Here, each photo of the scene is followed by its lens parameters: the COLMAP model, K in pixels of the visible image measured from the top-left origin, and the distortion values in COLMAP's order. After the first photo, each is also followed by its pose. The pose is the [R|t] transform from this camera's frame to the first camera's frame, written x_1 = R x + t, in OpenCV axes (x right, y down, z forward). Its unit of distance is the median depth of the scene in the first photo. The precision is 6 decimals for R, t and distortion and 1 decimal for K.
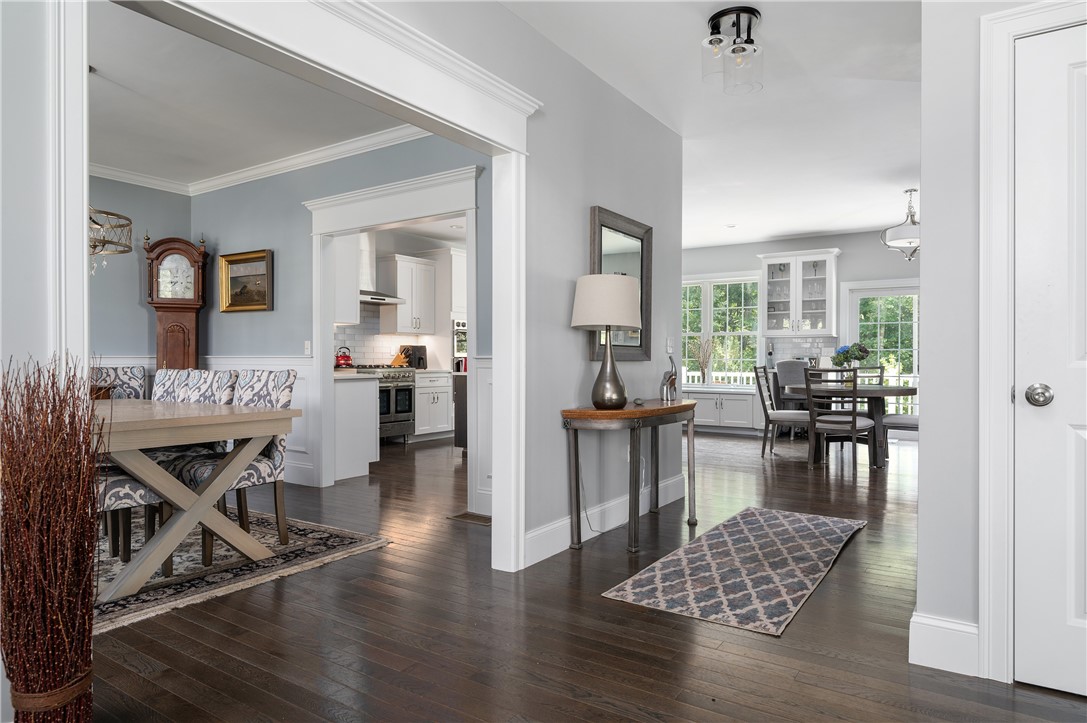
lens RADIAL K [[653.8, 0, 538.8], [0, 653.8, 357.9], [0, 0, 1]] dist [0.002536, 0.000716]
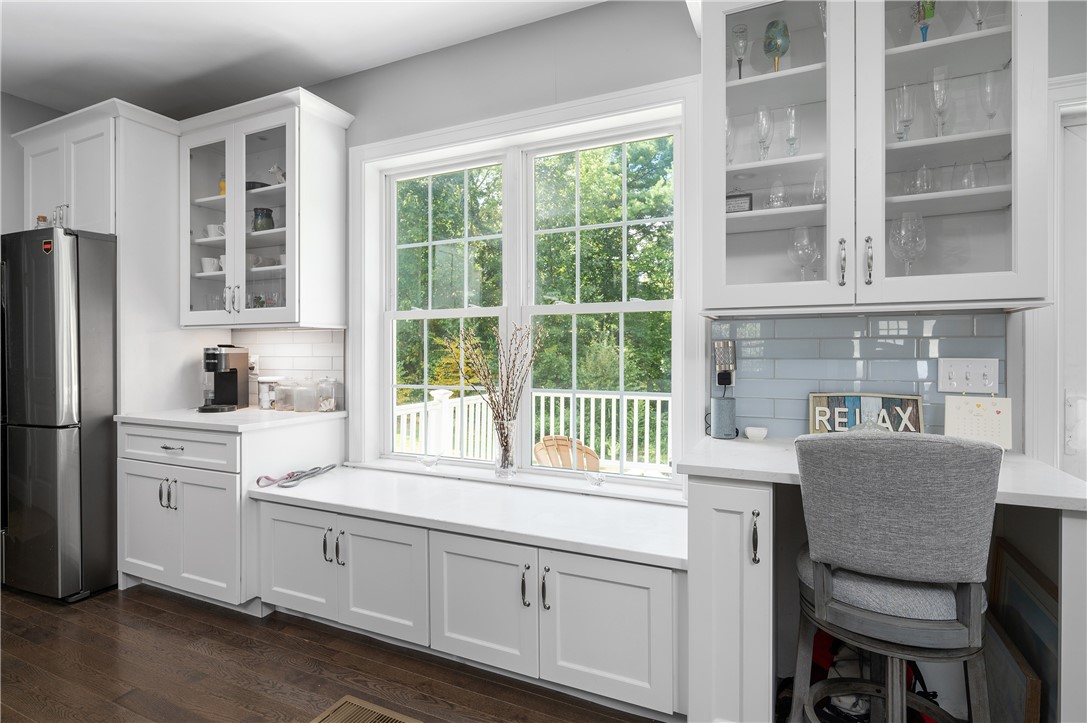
lens RADIAL K [[545.8, 0, 540.1], [0, 545.8, 357.2], [0, 0, 1]] dist [-0.003654, -0.000144]
pose [[0.988073, -0.005021, 0.153906, 0.377213], [0.003332, 0.999931, 0.011227, -0.027932], [-0.153952, -0.010580, 0.988022, 1.222819]]
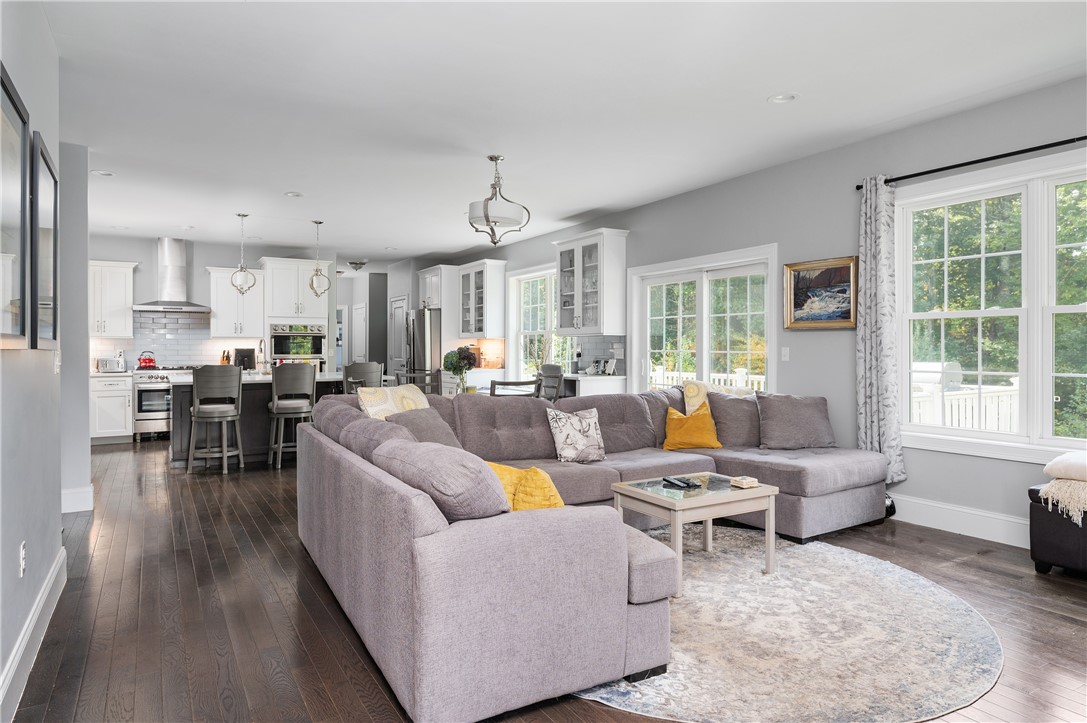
lens RADIAL K [[642.8, 0, 541.2], [0, 642.8, 345.1], [0, 0, 1]] dist [-0.003263, -0.000372]
pose [[0.906946, -0.005679, -0.421208, 1.031276], [0.004028, 0.999980, -0.004811, -0.024523], [0.421227, 0.002667, 0.906951, 0.334827]]
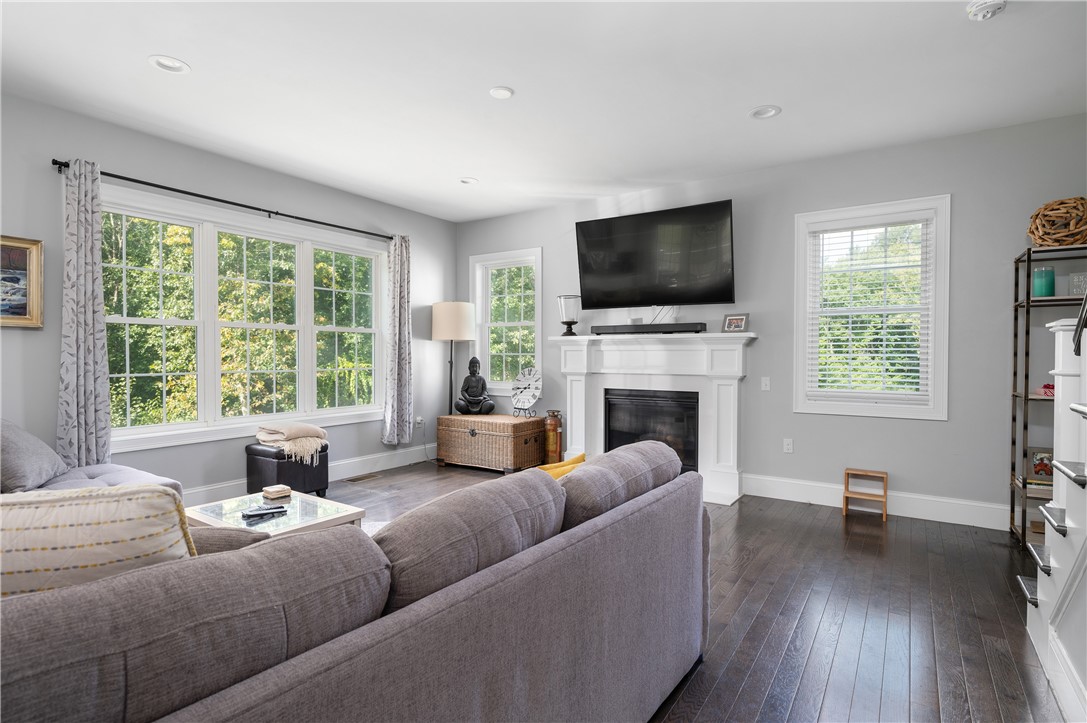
lens RADIAL K [[545.8, 0, 540.1], [0, 545.8, 357.2], [0, 0, 1]] dist [-0.003654, -0.000144]
pose [[-0.001330, -0.005601, 0.999983, 0.495169], [-0.000818, 0.999984, 0.005600, -0.021007], [-0.999999, -0.000811, -0.001334, 0.703800]]
